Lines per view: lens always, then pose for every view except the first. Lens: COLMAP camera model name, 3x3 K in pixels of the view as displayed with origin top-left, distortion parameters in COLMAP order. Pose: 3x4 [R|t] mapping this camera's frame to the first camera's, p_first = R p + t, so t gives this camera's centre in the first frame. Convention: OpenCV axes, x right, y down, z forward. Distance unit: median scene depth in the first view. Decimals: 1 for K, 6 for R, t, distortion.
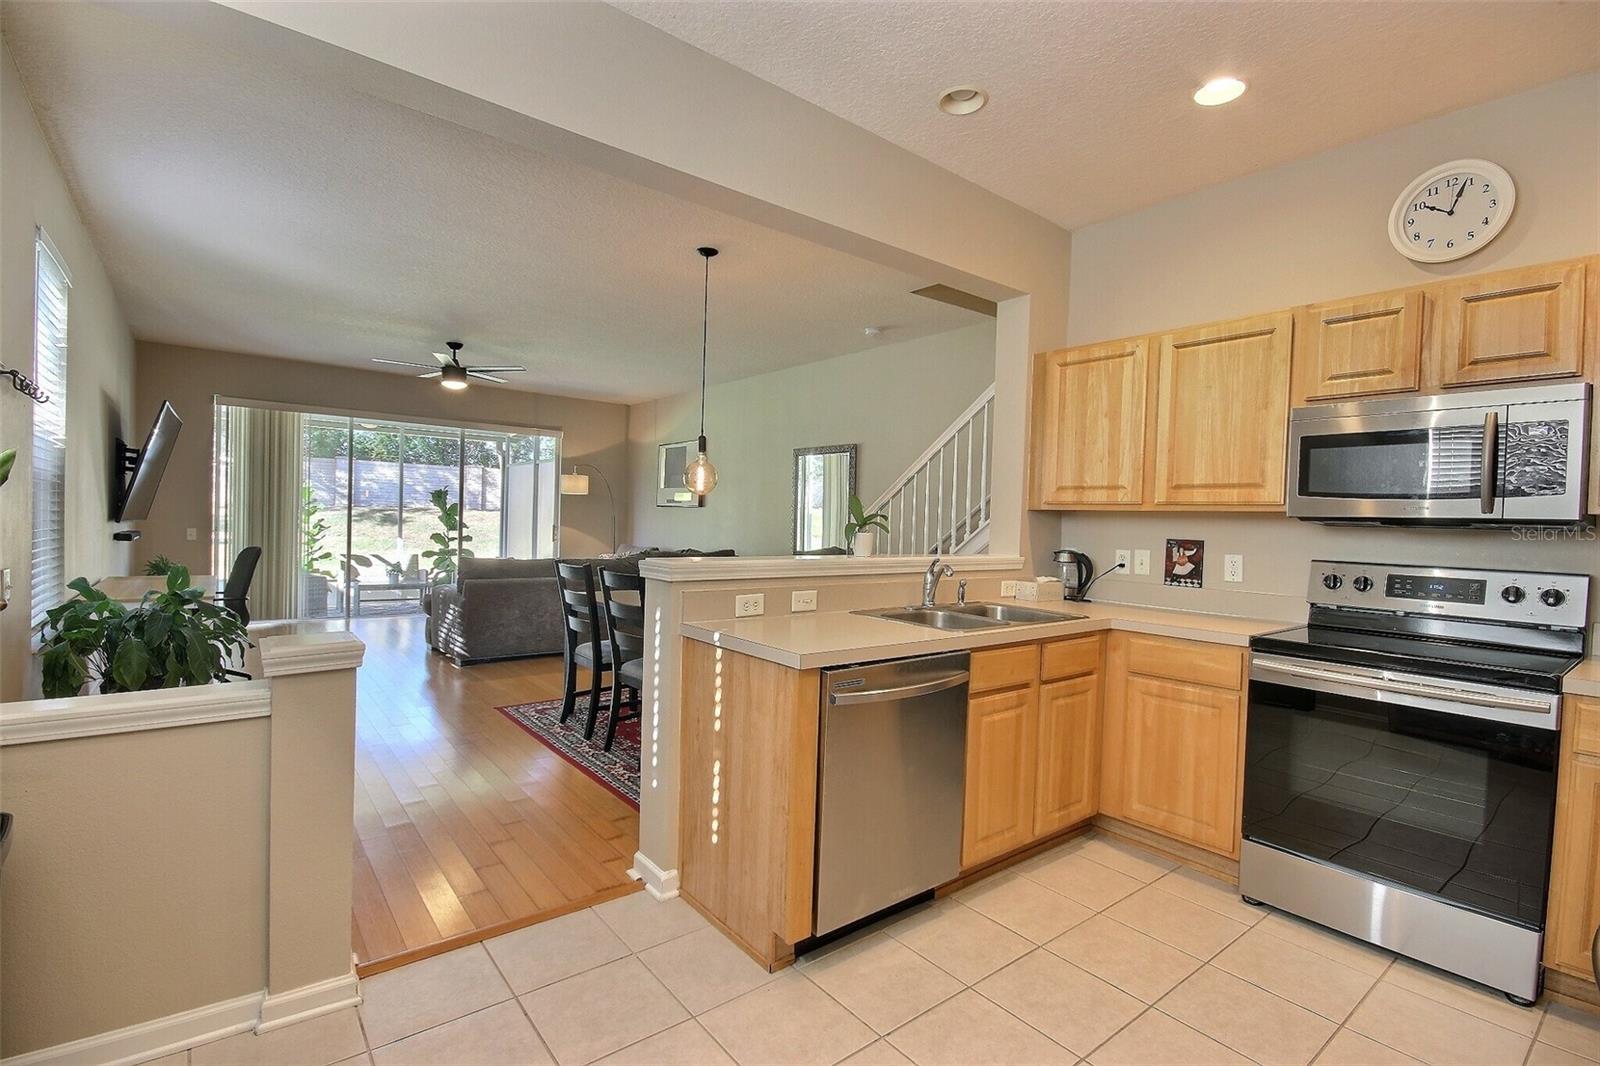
lens RADIAL K [[735.5, 0, 796.5], [0, 735.5, 539.4], [0, 0, 1]] dist [0.001435, -0.007459]
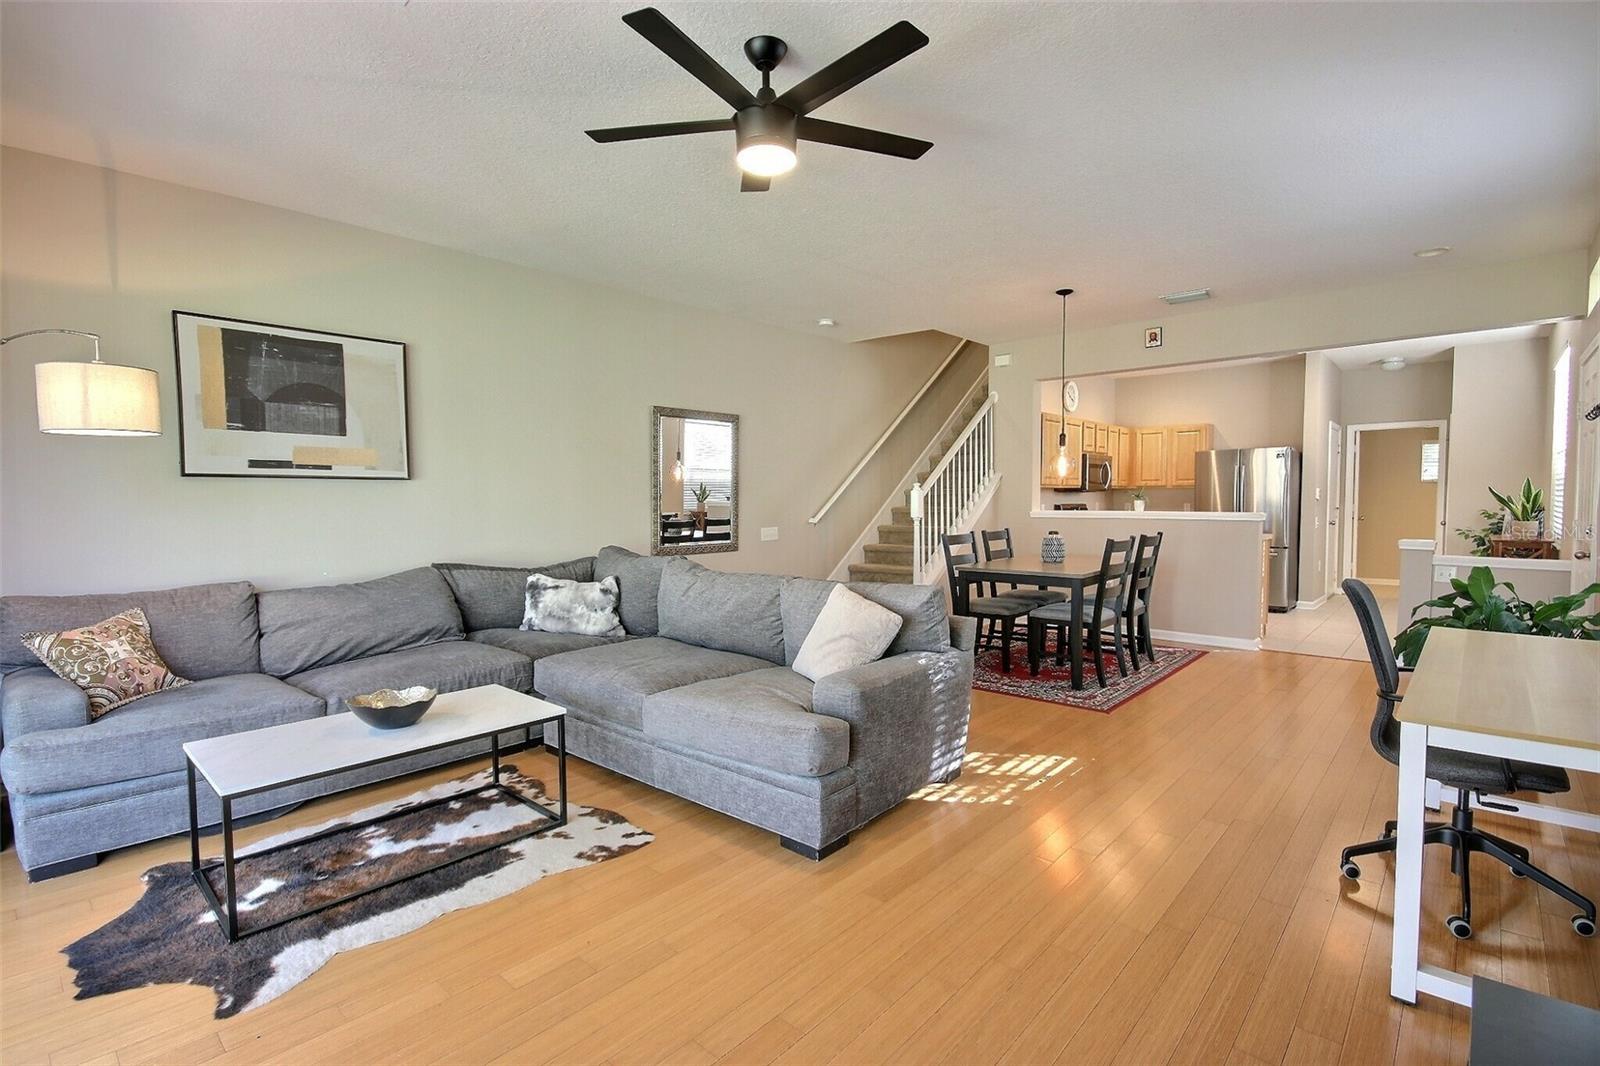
lens RADIAL K [[735.5, 0, 796.5], [0, 735.5, 539.4], [0, 0, 1]] dist [0.001435, -0.007459]
pose [[-0.155691, -0.086003, 0.984055, -0.965651], [0.027131, 0.995455, 0.091292, -0.060774], [-0.987433, 0.040912, -0.152650, 1.191164]]
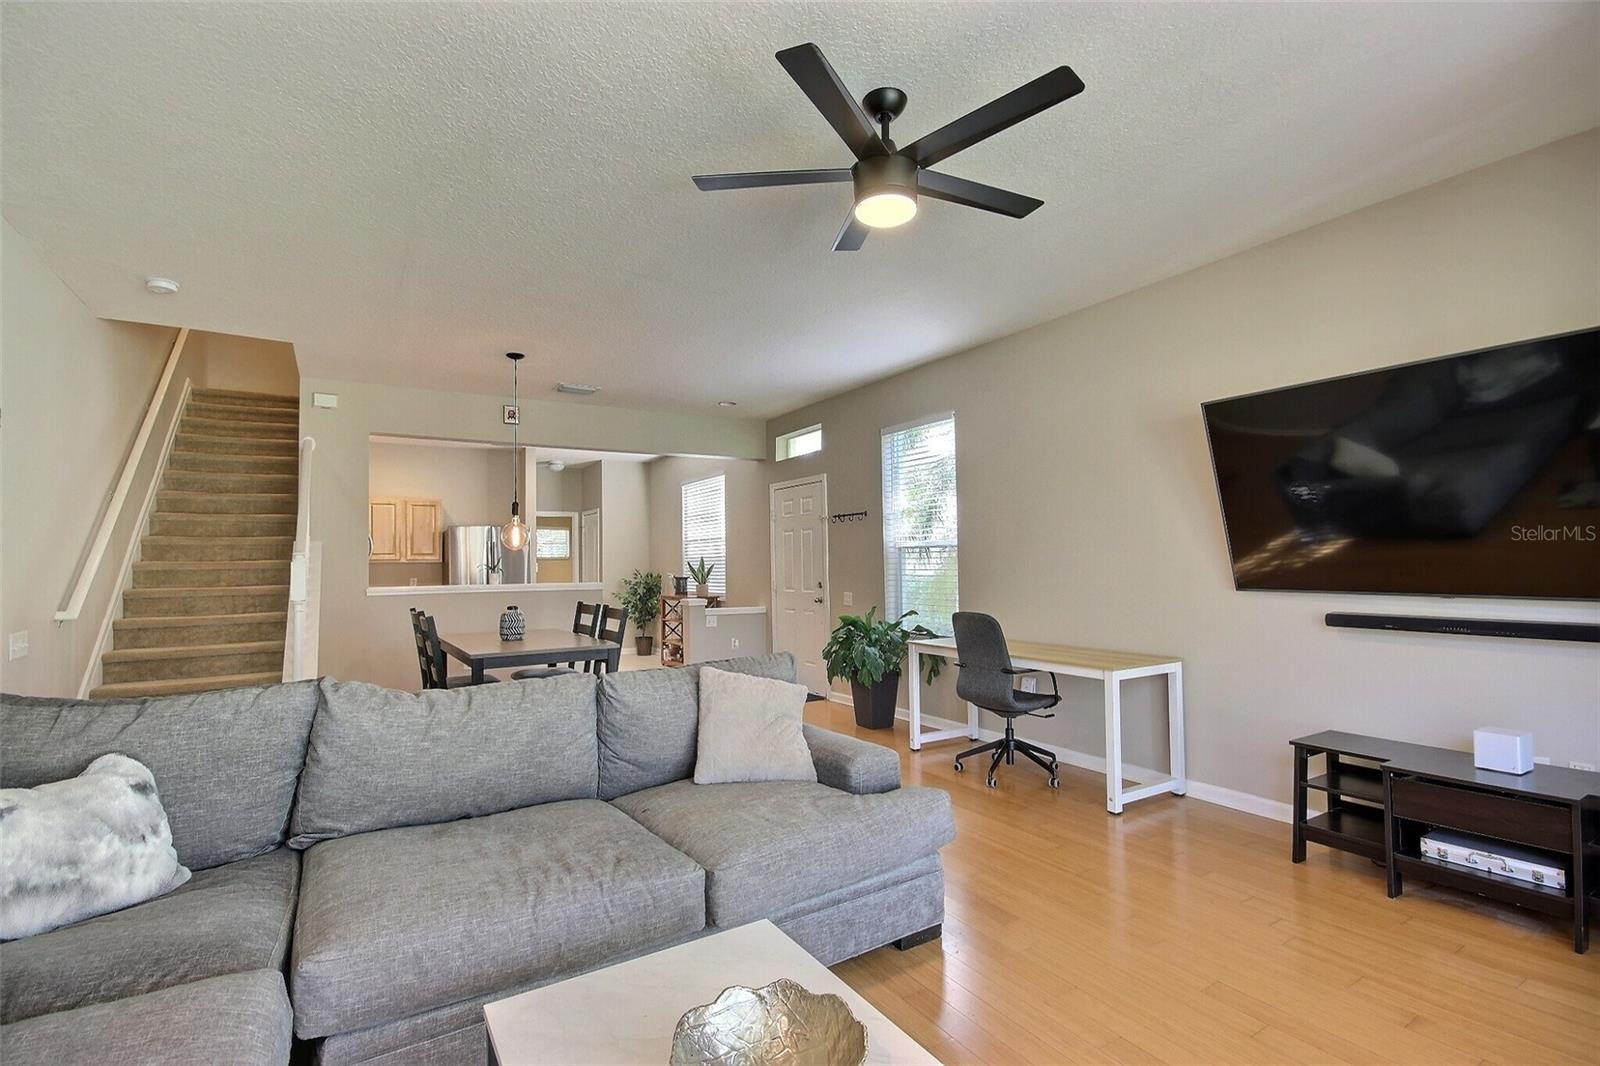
lens RADIAL K [[735.5, 0, 796.5], [0, 735.5, 539.4], [0, 0, 1]] dist [0.001435, -0.007459]
pose [[-0.991973, -0.013197, 0.125762, -0.535172], [-0.014036, 0.999885, -0.005783, -0.054972], [-0.125671, -0.007502, -0.992044, 1.540343]]
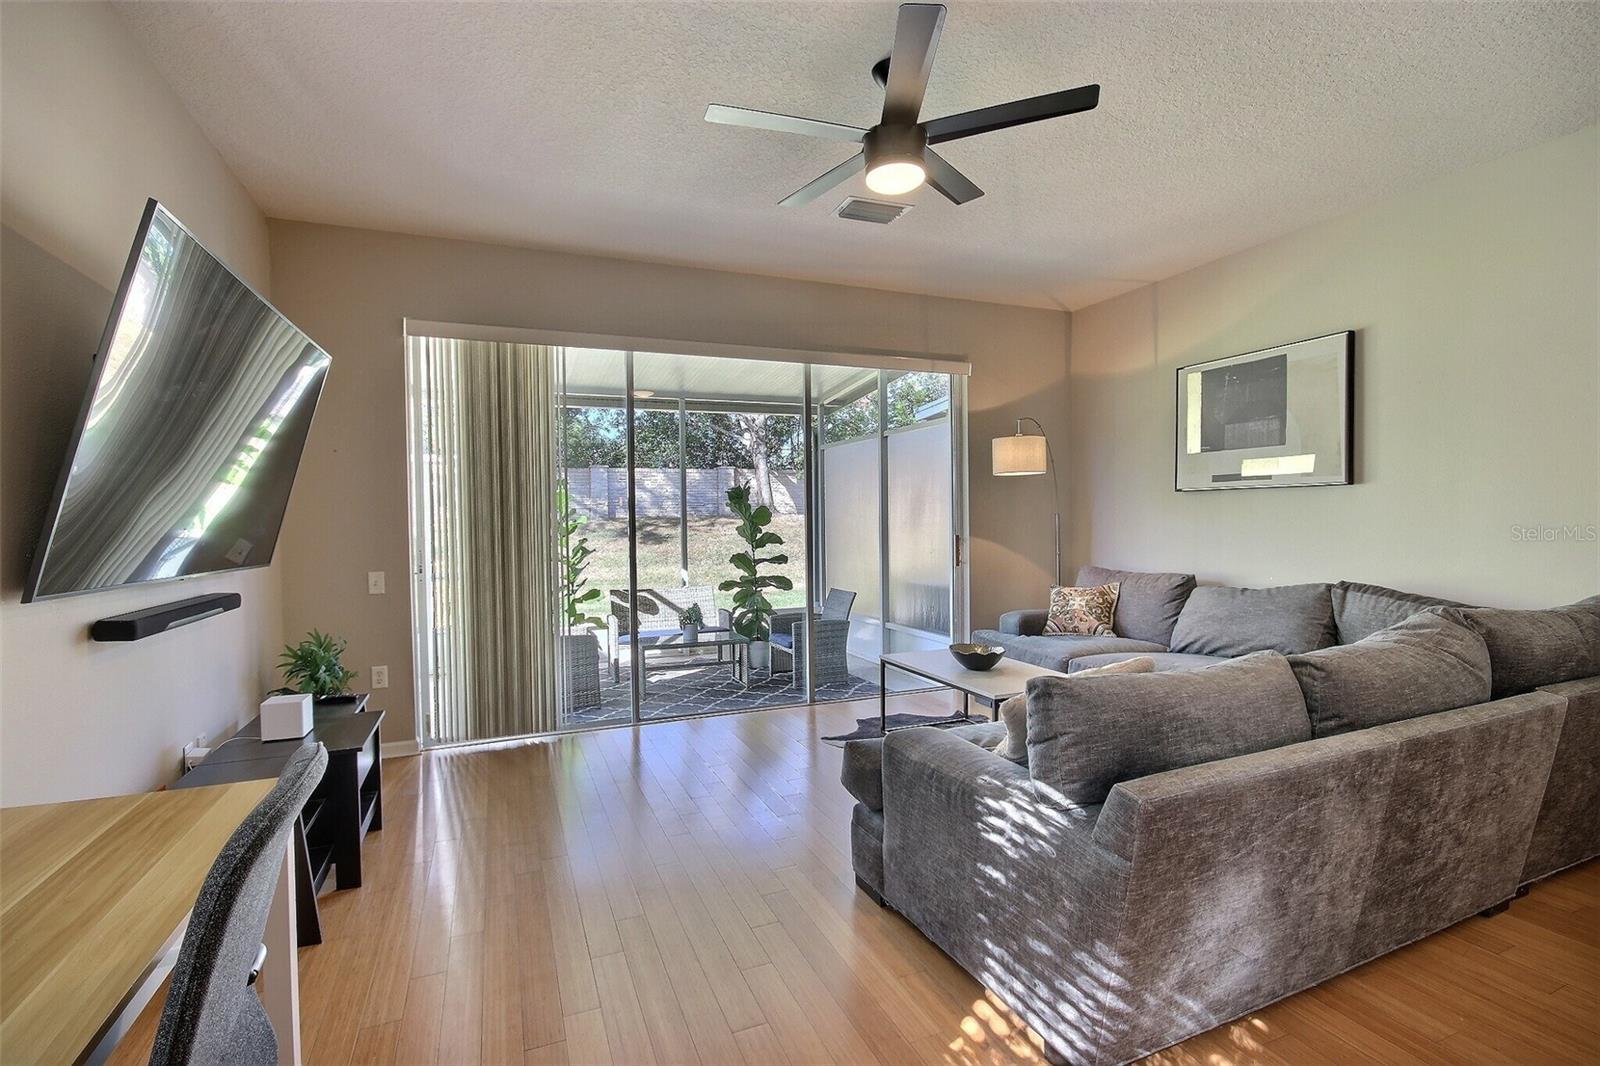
lens RADIAL K [[731.9, 0, 787.4], [0, 731.9, 539.3], [0, 0, 1]] dist [-0.004470, -0.000176]
pose [[0.957101, -0.035155, -0.287615, -0.473602], [0.035831, 0.999354, -0.002915, -0.031784], [0.287531, -0.007515, 0.957742, 0.709180]]
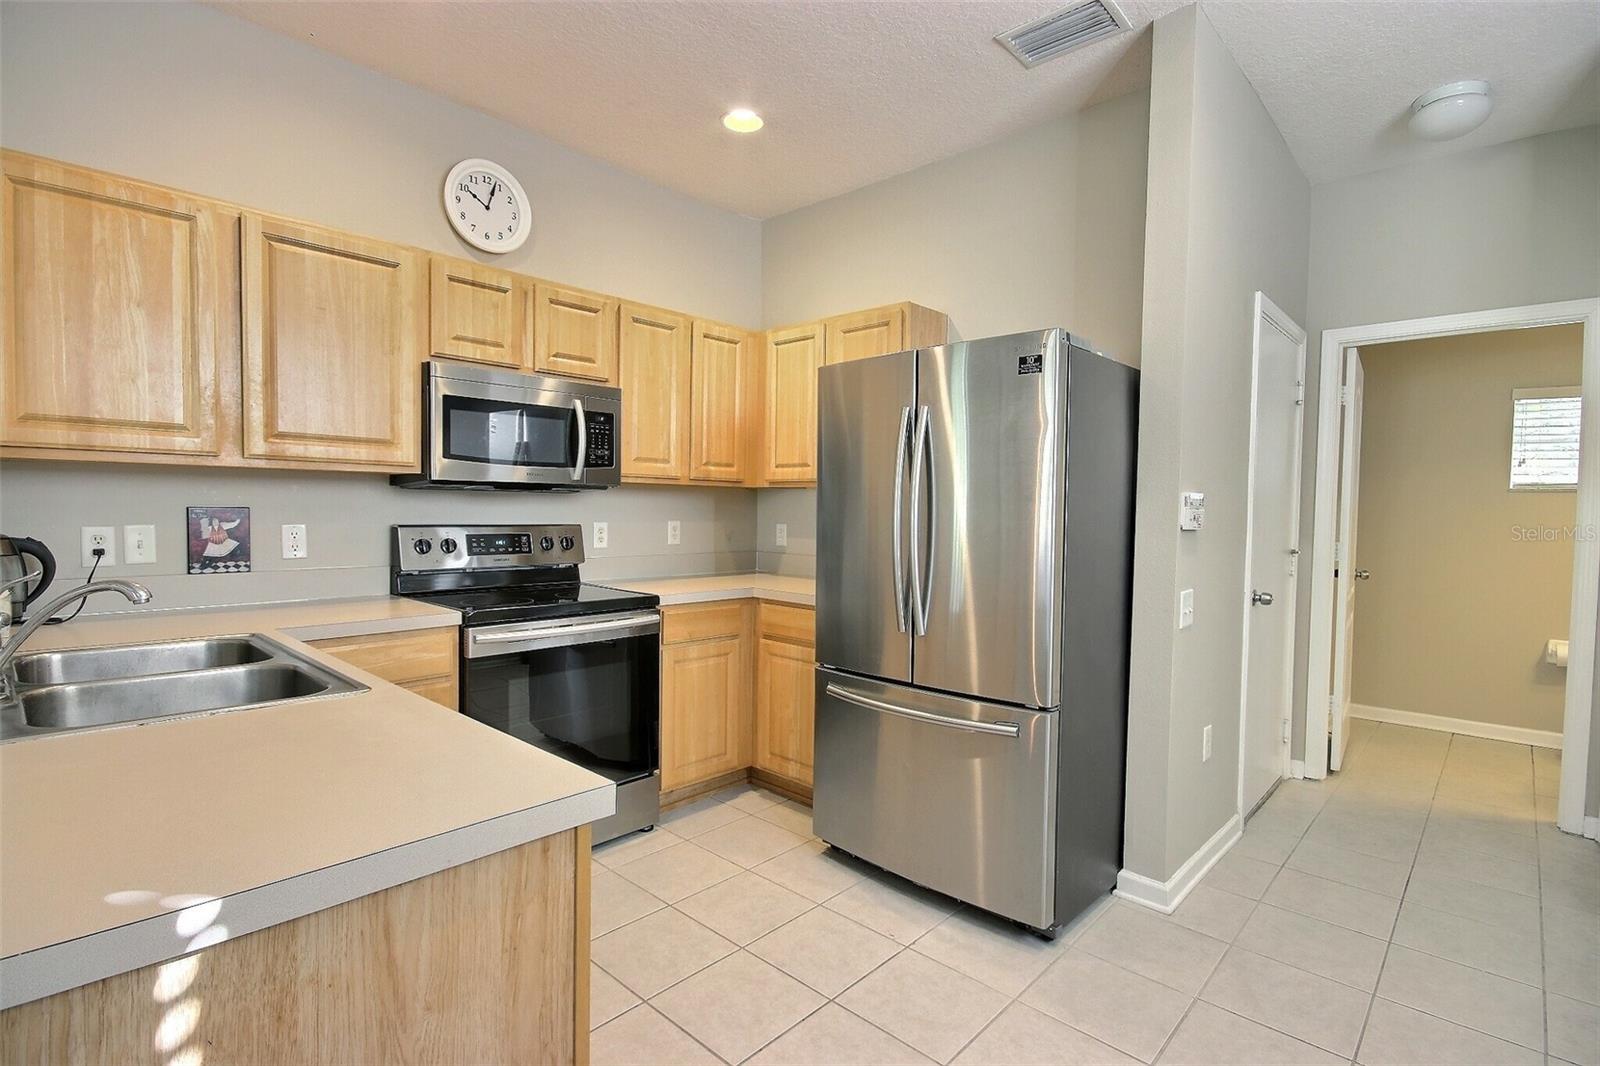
lens RADIAL K [[768.6, 0, 800.0], [0, 768.6, 533.0], [0, 0, 1]] dist [0.002344, -0.000185]
pose [[-0.149751, -0.068191, 0.986369, -0.163065], [0.004817, 0.997557, 0.069696, -0.013301], [-0.988712, 0.015188, -0.149056, 0.313381]]
